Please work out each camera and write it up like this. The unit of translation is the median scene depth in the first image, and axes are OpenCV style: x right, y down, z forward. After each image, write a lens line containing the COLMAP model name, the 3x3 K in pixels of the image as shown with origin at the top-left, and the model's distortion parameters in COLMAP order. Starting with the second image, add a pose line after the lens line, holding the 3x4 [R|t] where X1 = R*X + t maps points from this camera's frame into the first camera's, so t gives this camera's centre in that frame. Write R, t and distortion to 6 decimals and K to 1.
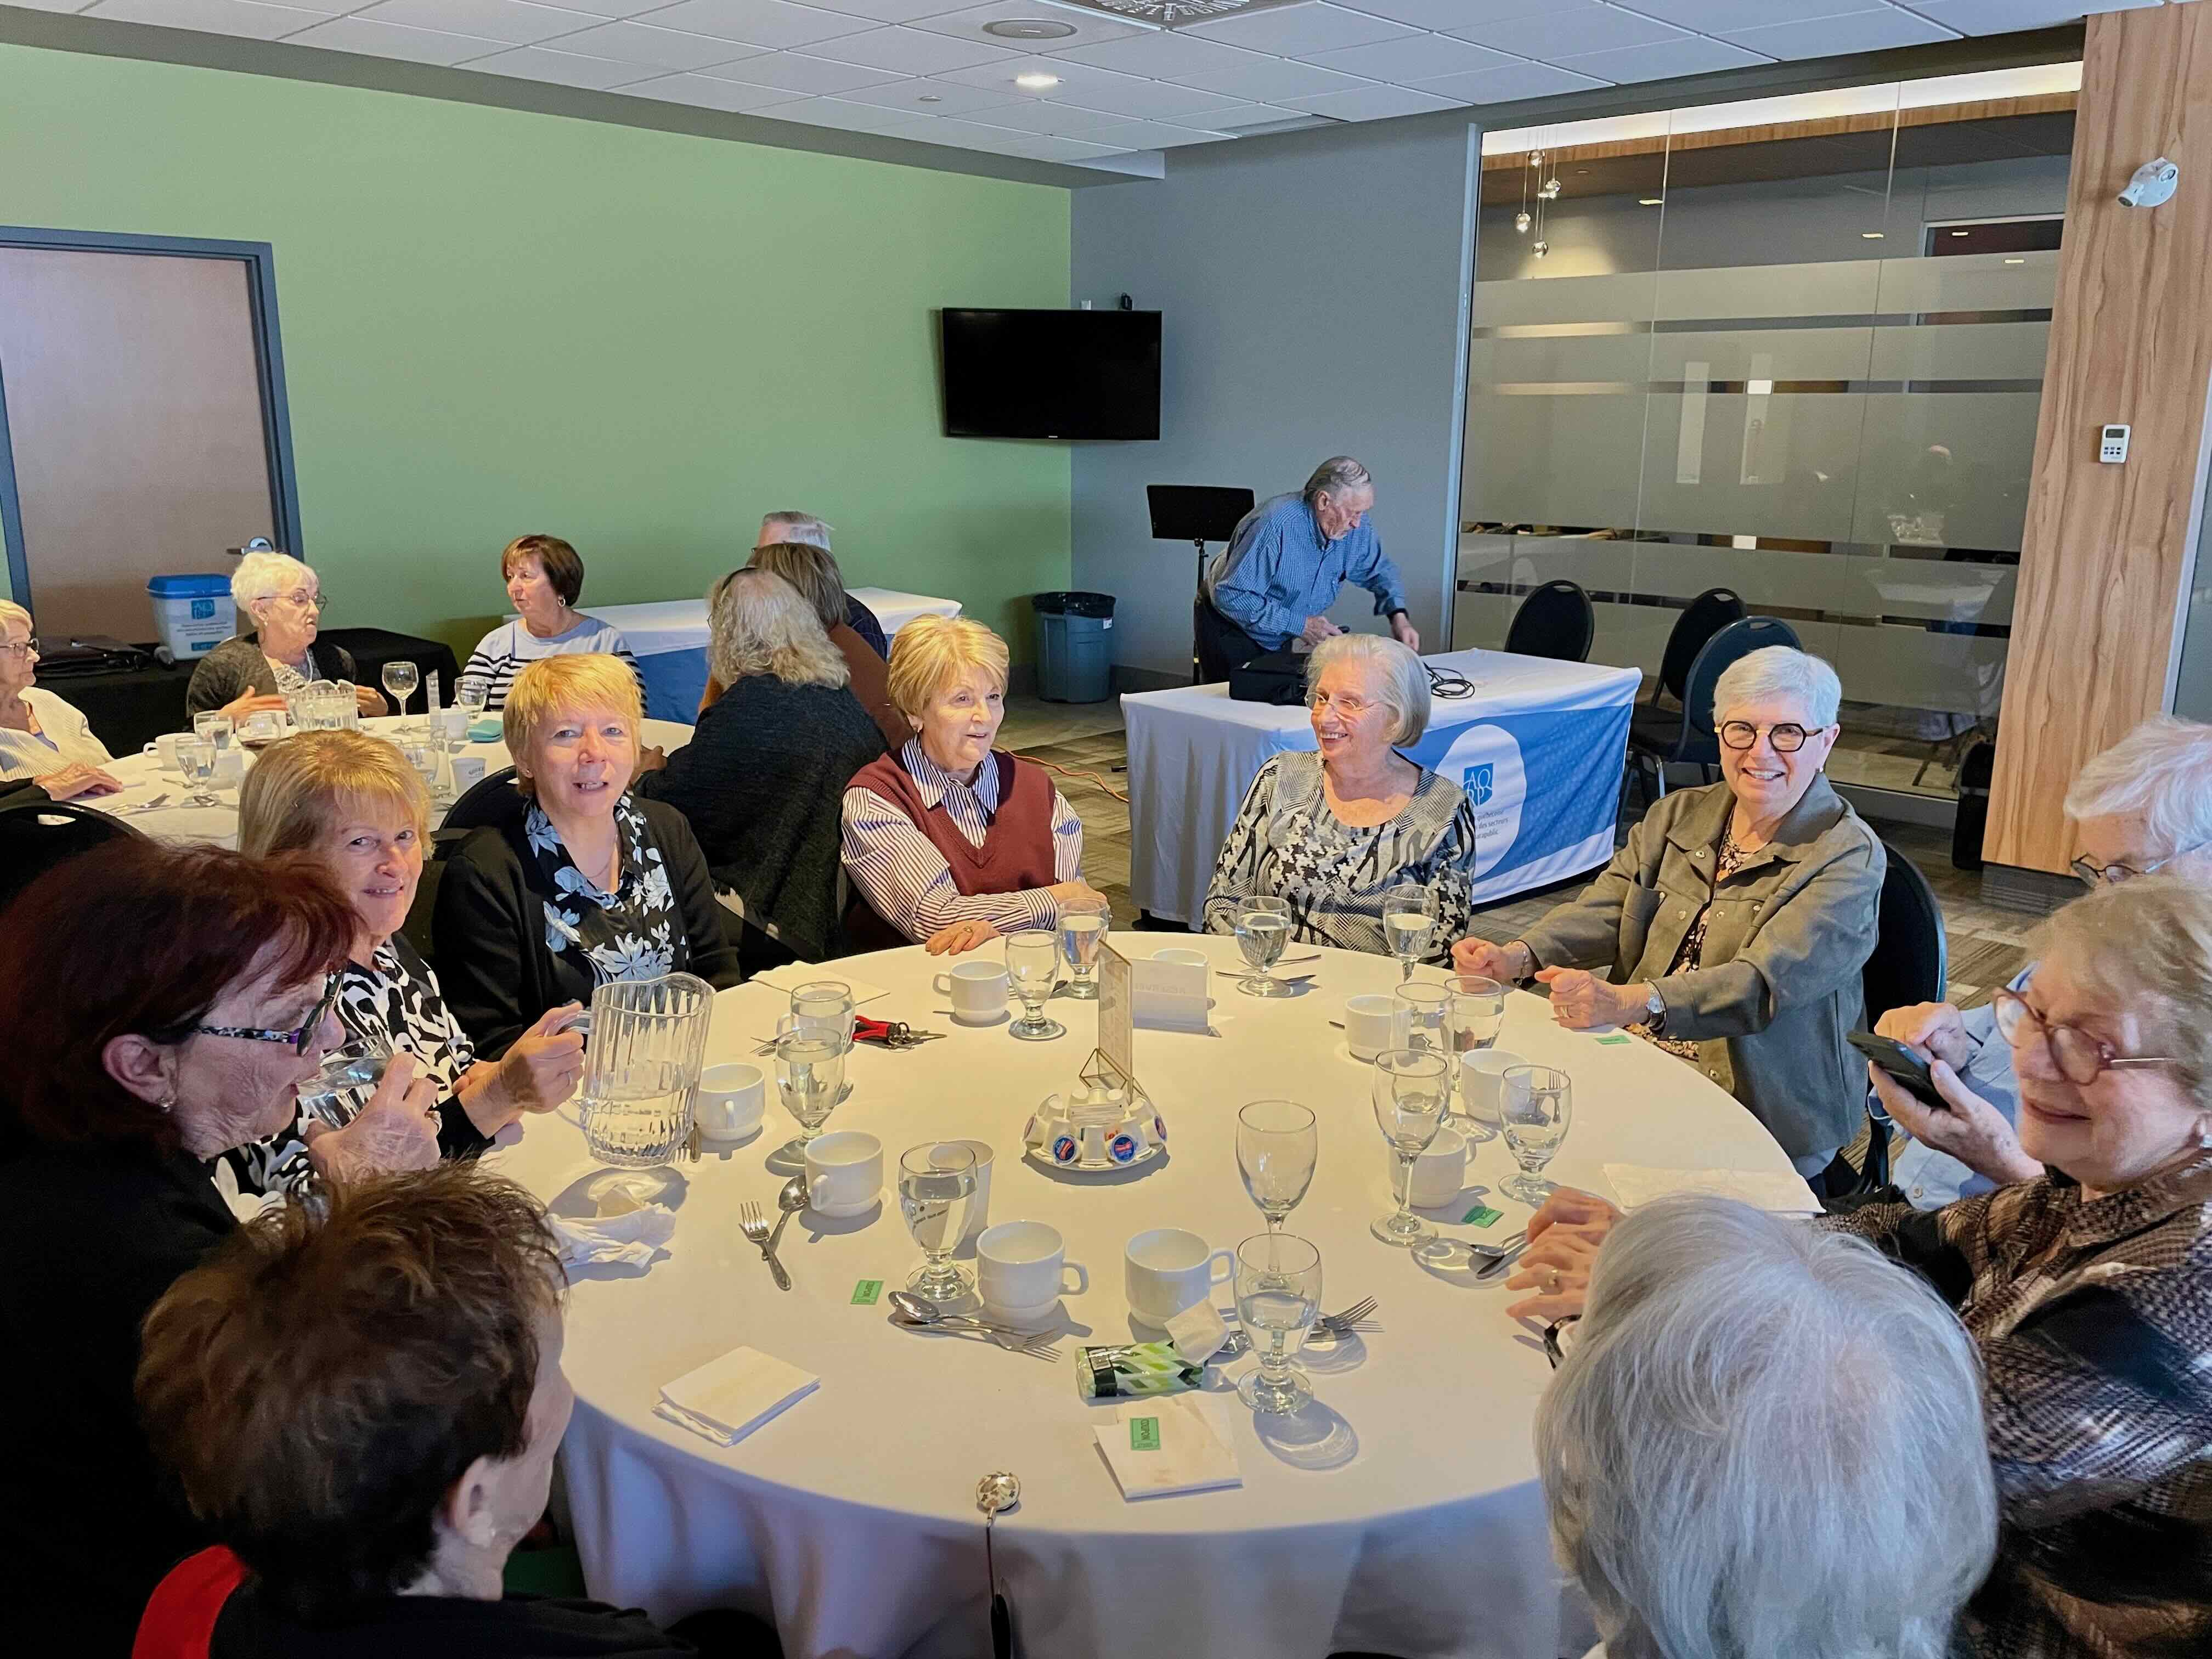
lens RADIAL K [[1683.6, 0, 1126.5], [0, 1683.6, 784.6], [0, 0, 1]] dist [0.095346, -0.127732]
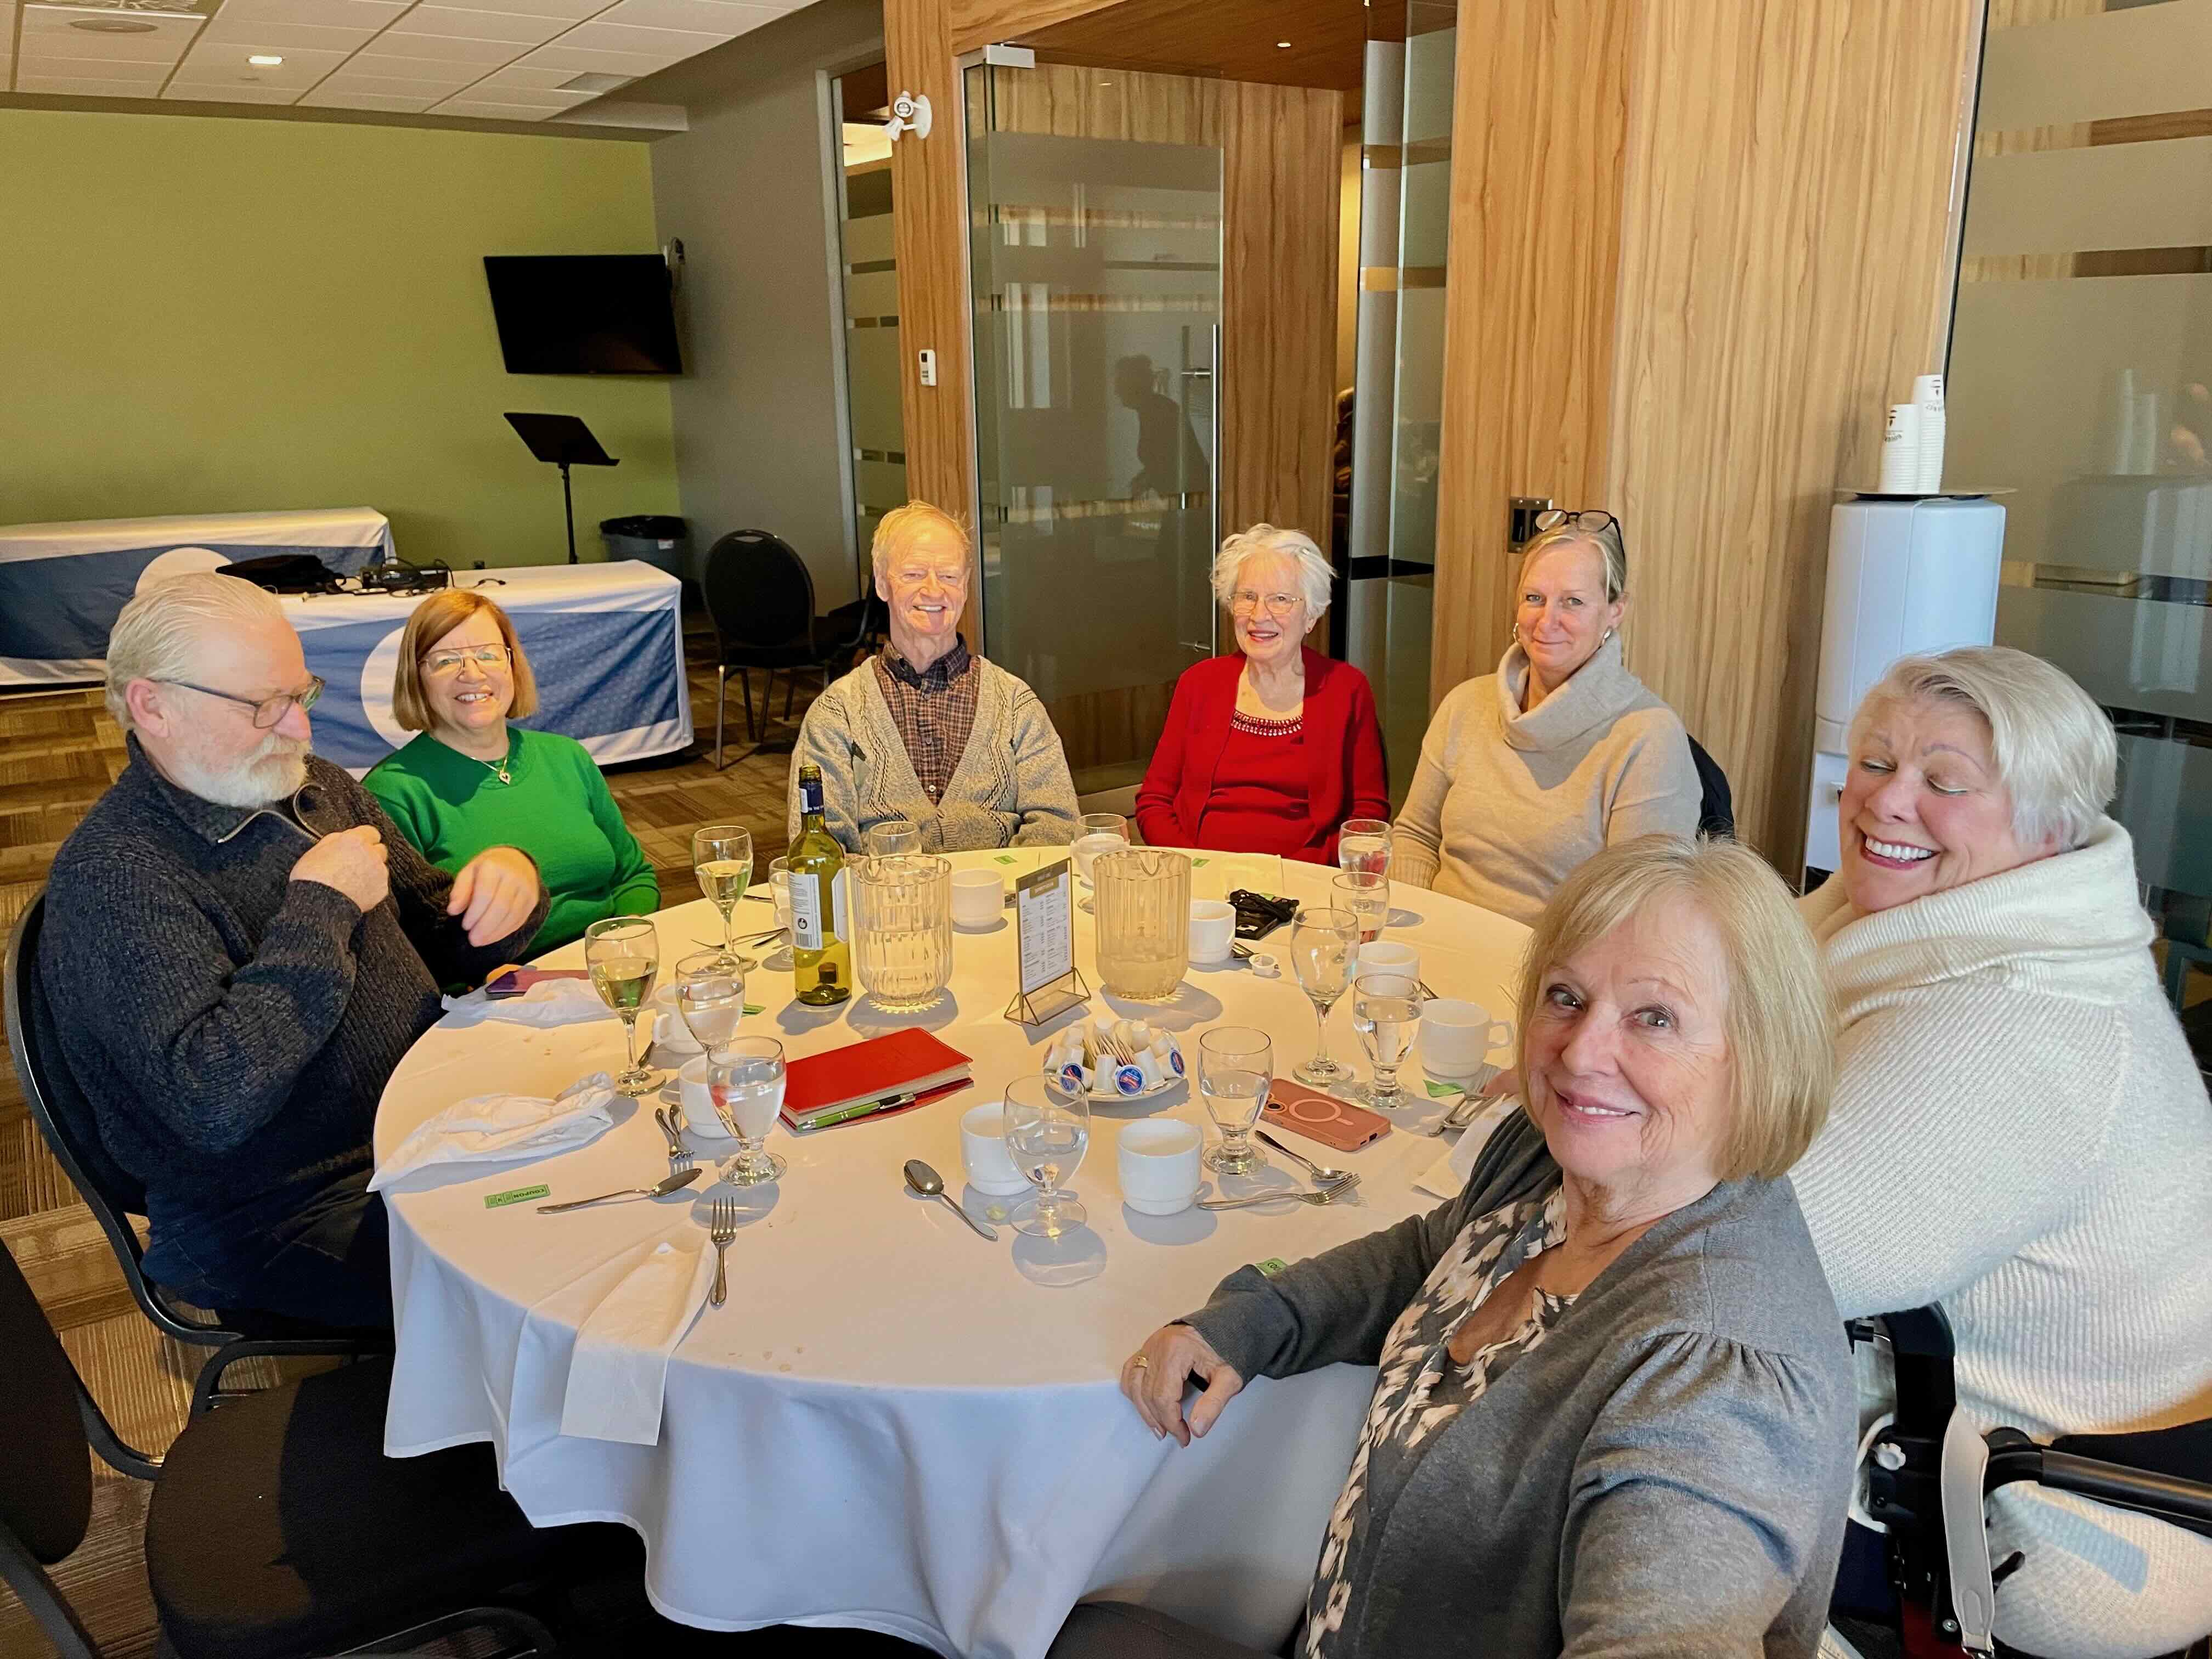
lens RADIAL K [[1710.5, 0, 1103.9], [0, 1710.5, 783.3], [0, 0, 1]] dist [0.086472, -0.100899]
pose [[0.971896, 0.038196, -0.232293, 0.702989], [-0.032540, 0.999074, 0.028132, 0.020019], [0.233153, -0.019782, 0.972239, -0.017720]]
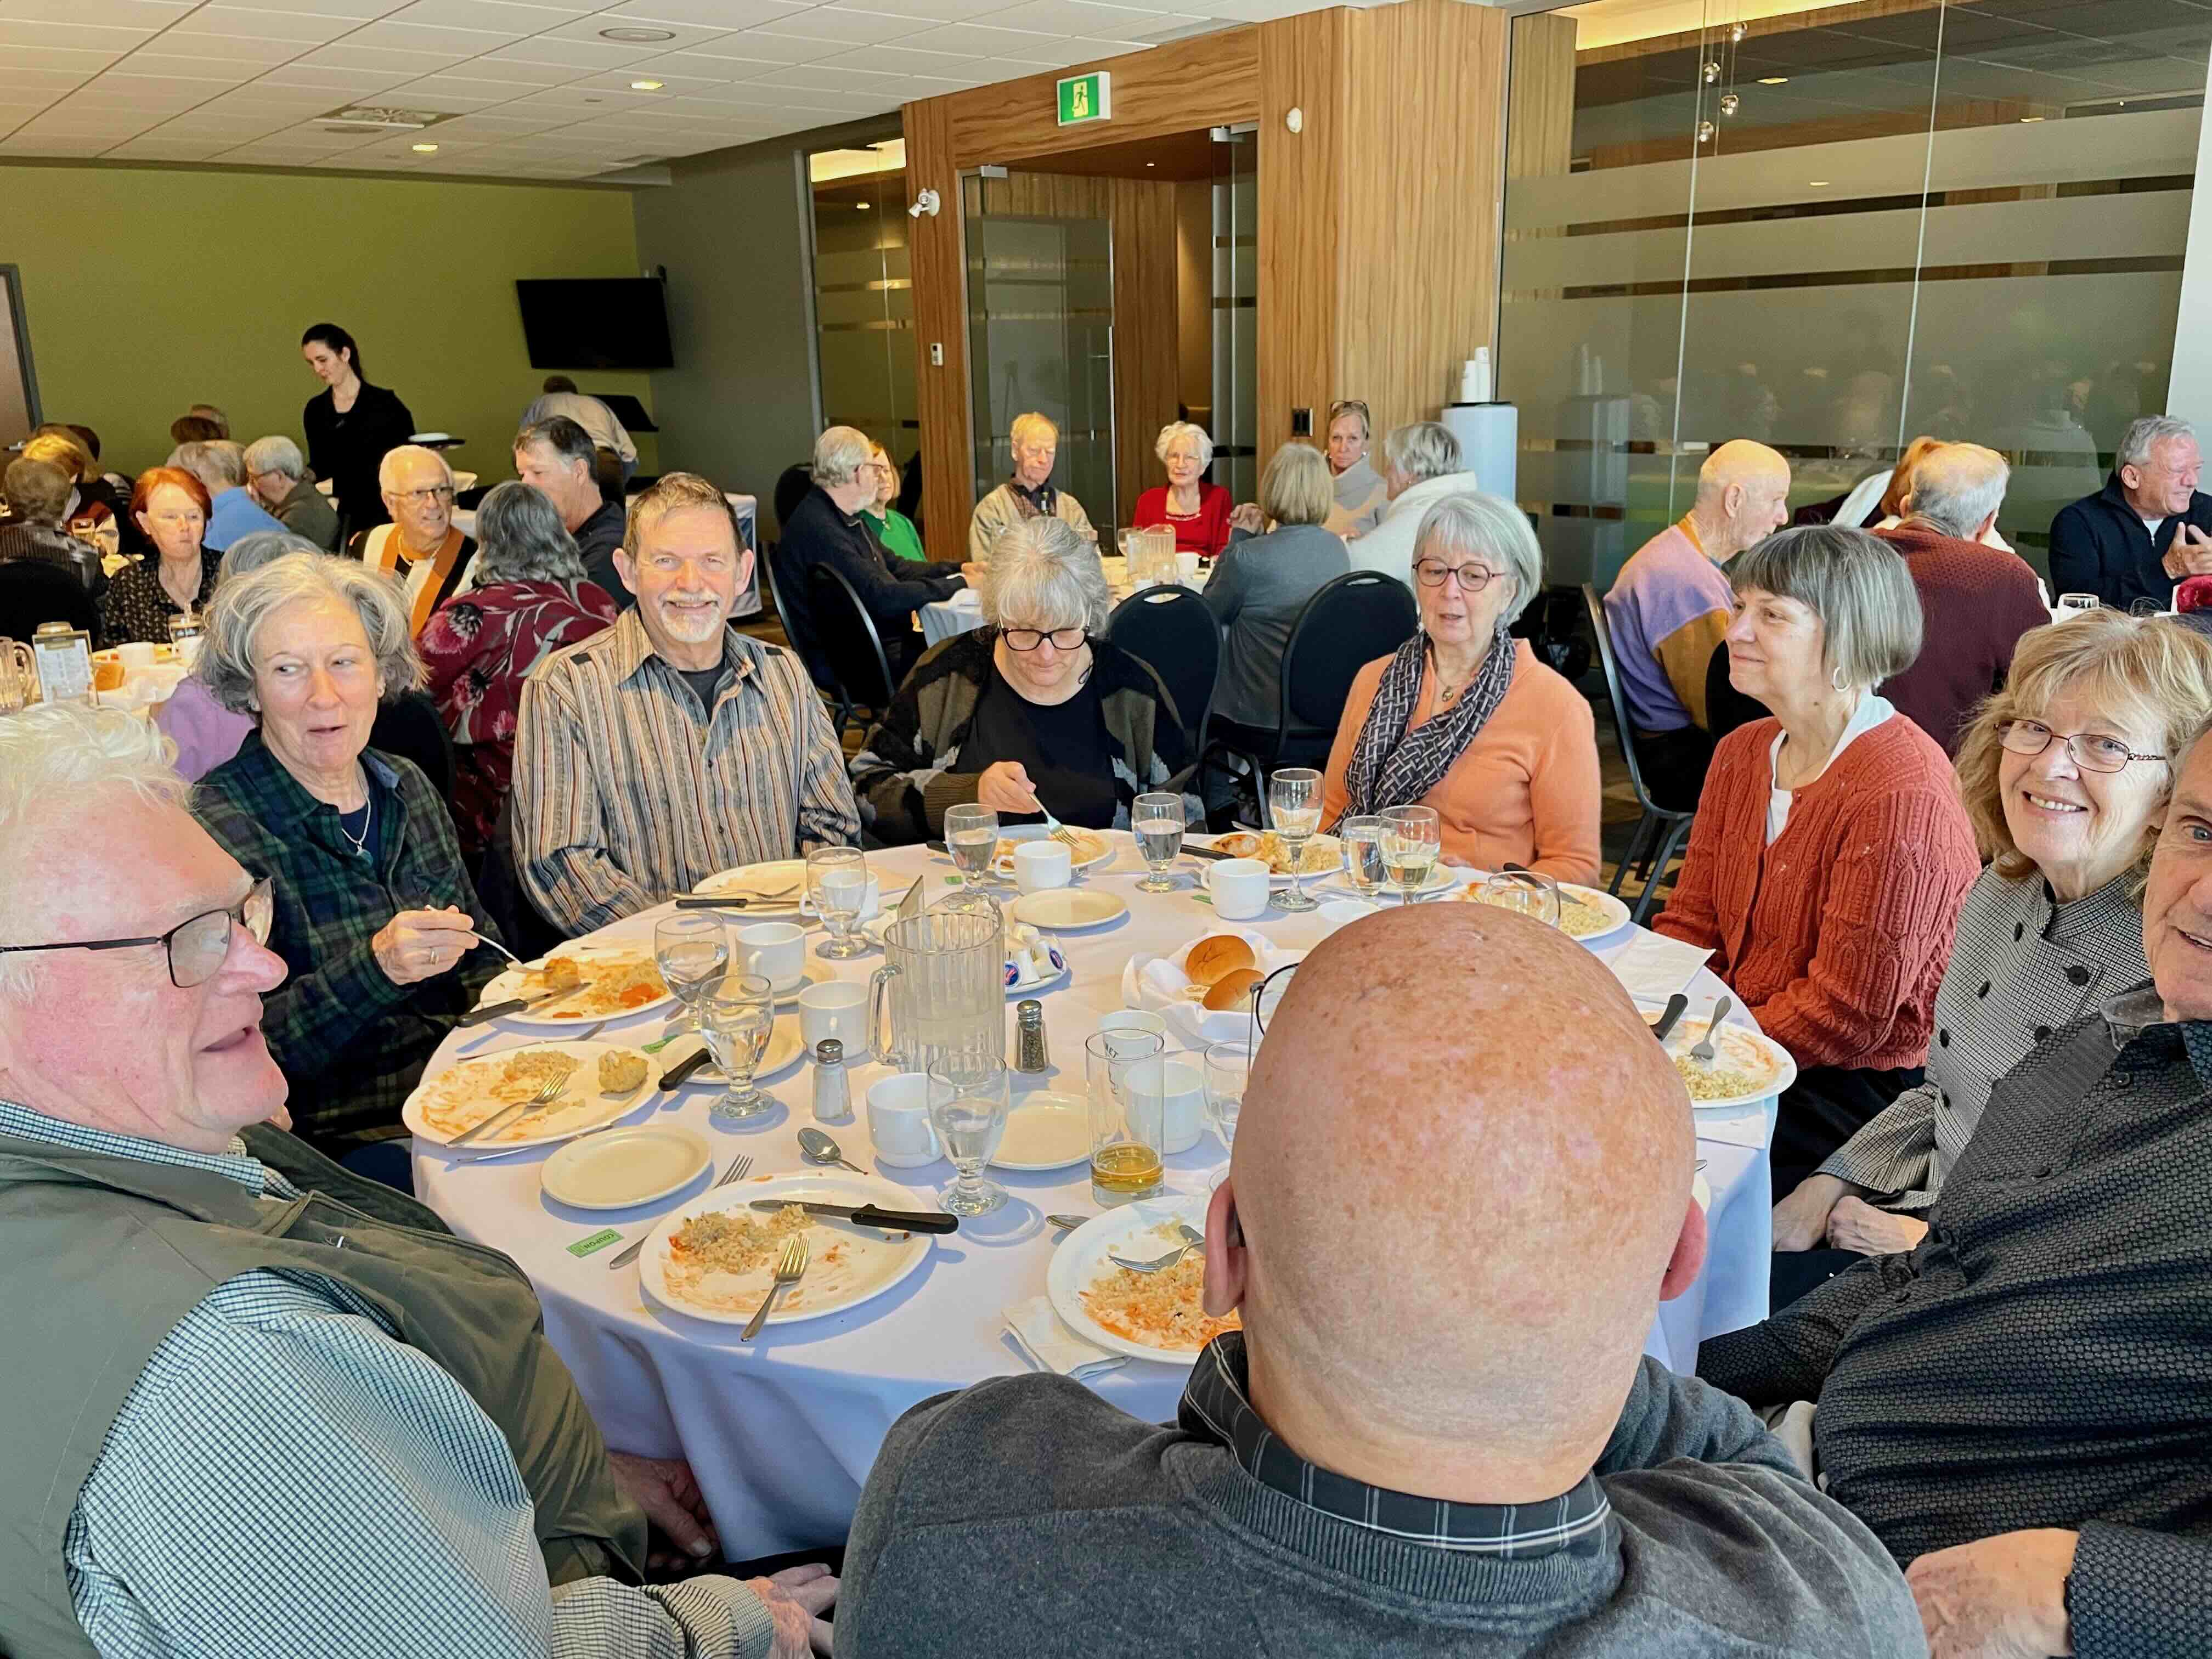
lens RADIAL K [[1710.5, 0, 1103.9], [0, 1710.5, 783.3], [0, 0, 1]] dist [0.086472, -0.100899]
pose [[0.993974, -0.005525, -0.109480, 0.697327], [0.008504, 0.999606, 0.026764, 0.143972], [0.109289, -0.027534, 0.993629, -0.548993]]
